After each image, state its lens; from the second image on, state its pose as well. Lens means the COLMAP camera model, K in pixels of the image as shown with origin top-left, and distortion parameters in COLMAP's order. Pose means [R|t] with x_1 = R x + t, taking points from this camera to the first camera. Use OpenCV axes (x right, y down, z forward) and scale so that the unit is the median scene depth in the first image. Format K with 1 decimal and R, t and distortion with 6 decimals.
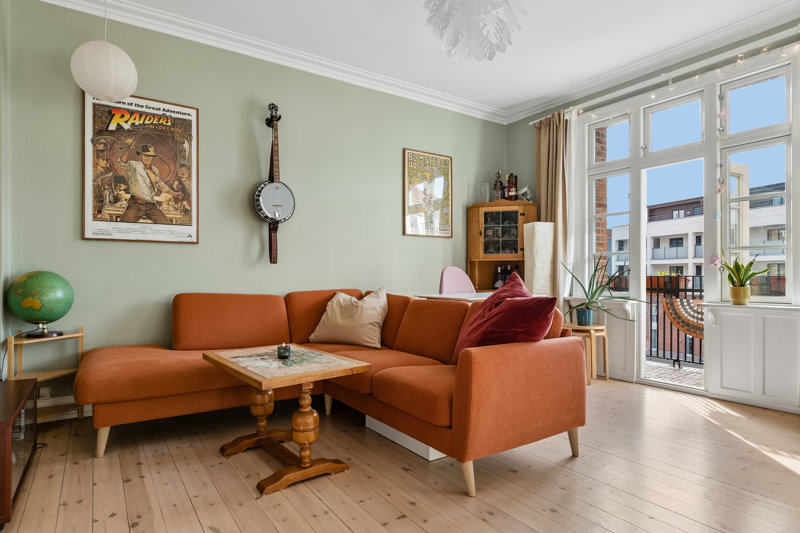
lens RADIAL K [[486.7, 0, 414.1], [0, 486.7, 278.1], [0, 0, 1]] dist [-0.002053, -0.001470]
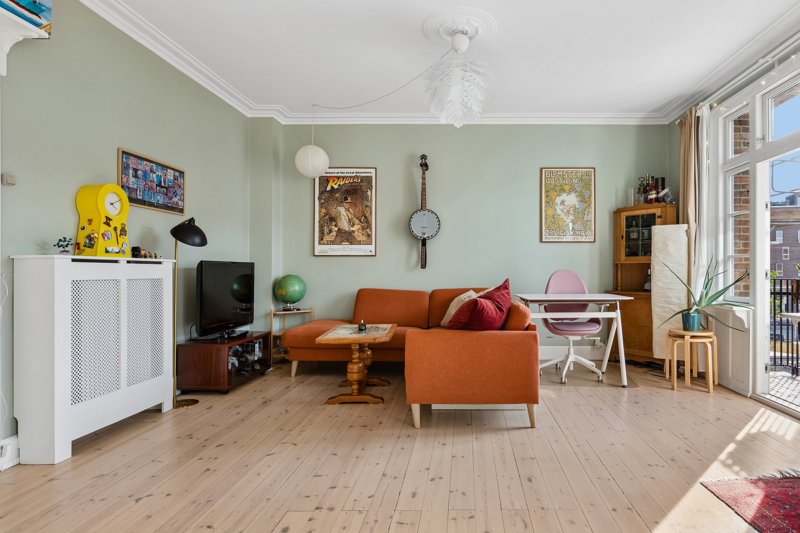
lens RADIAL K [[481.6, 0, 434.2], [0, 481.6, 269.5], [0, 0, 1]] dist [-0.001446, -0.000534]
pose [[0.795477, -0.002303, -0.605980, 0.619118], [-0.003999, 0.999951, -0.009050, -0.016110], [0.605971, 0.009623, 0.795429, -0.089487]]
